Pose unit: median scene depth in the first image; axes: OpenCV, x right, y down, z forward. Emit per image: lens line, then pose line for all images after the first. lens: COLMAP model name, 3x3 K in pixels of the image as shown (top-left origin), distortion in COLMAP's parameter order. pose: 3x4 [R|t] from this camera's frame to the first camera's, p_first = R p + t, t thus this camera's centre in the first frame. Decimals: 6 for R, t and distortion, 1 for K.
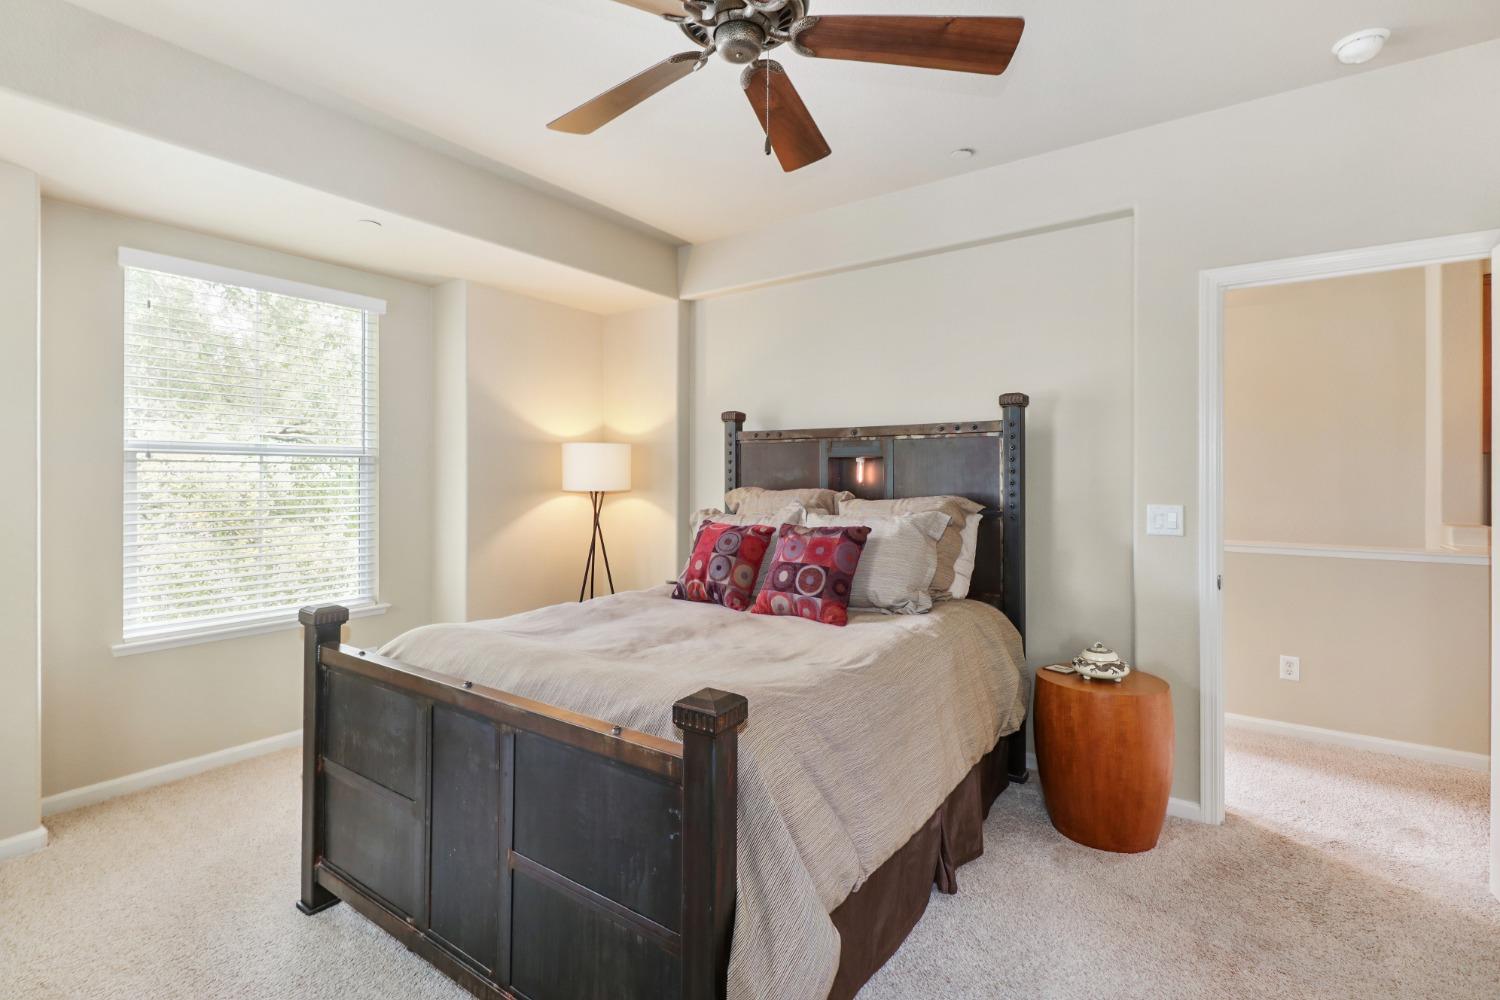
lens RADIAL K [[694.4, 0, 748.6], [0, 694.4, 473.0], [0, 0, 1]] dist [0.024373, -0.014713]
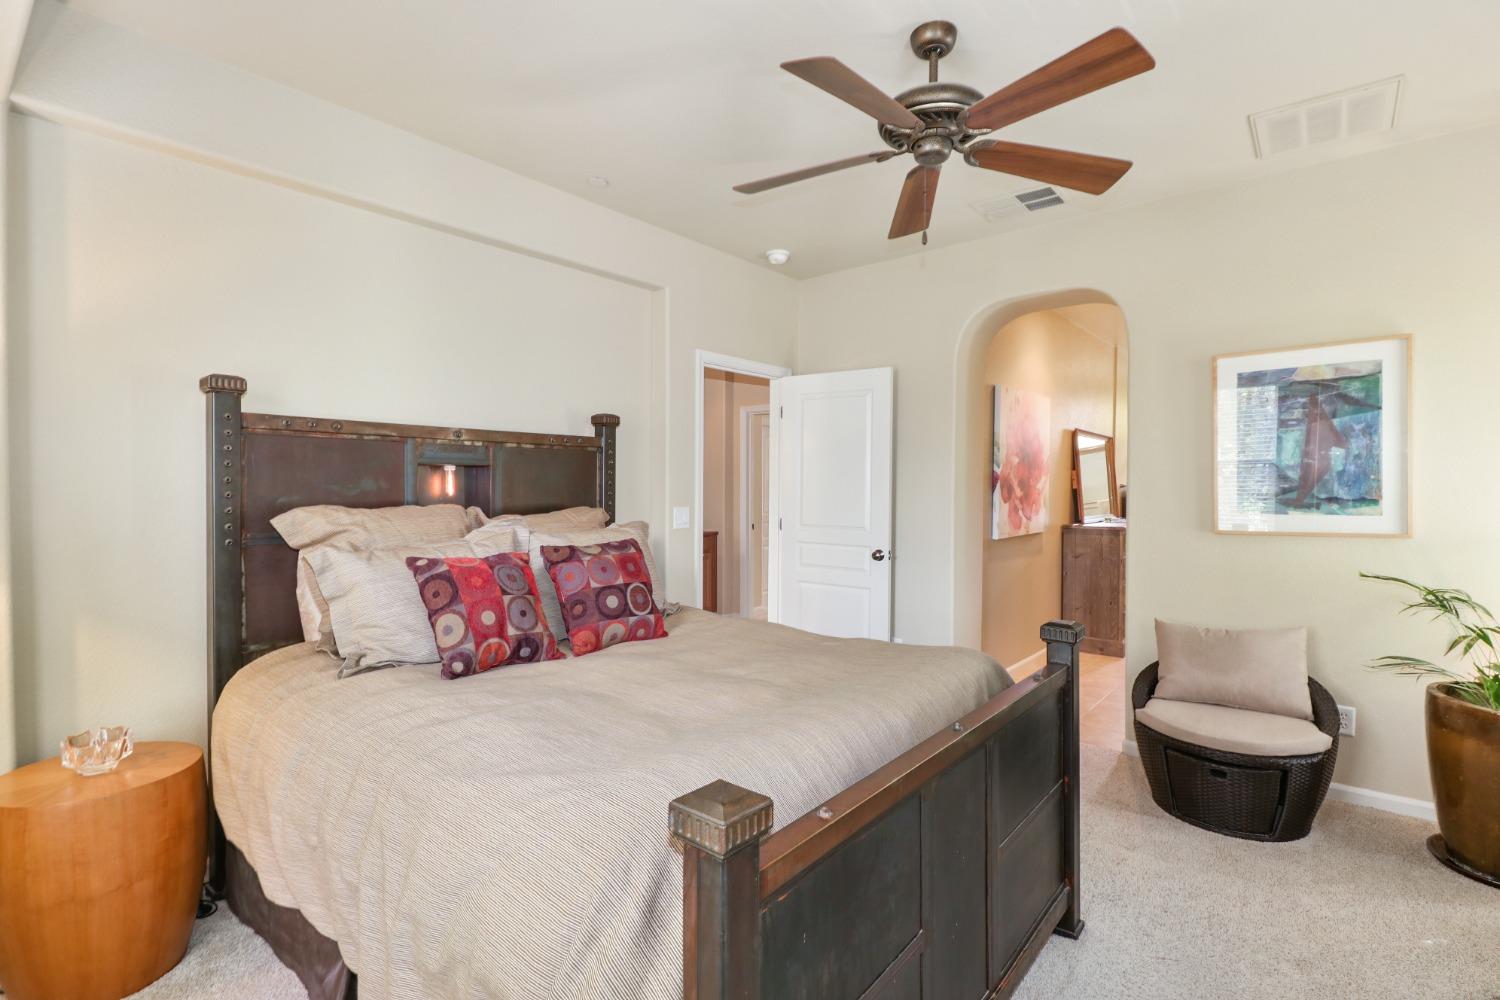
lens RADIAL K [[701.0, 0, 755.7], [0, 701.0, 486.2], [0, 0, 1]] dist [0.010669, -0.001113]
pose [[0.072672, -0.003661, 0.997349, -0.760793], [-0.006010, 0.999973, 0.004109, -0.003497], [-0.997338, -0.006293, 0.072648, 0.691072]]
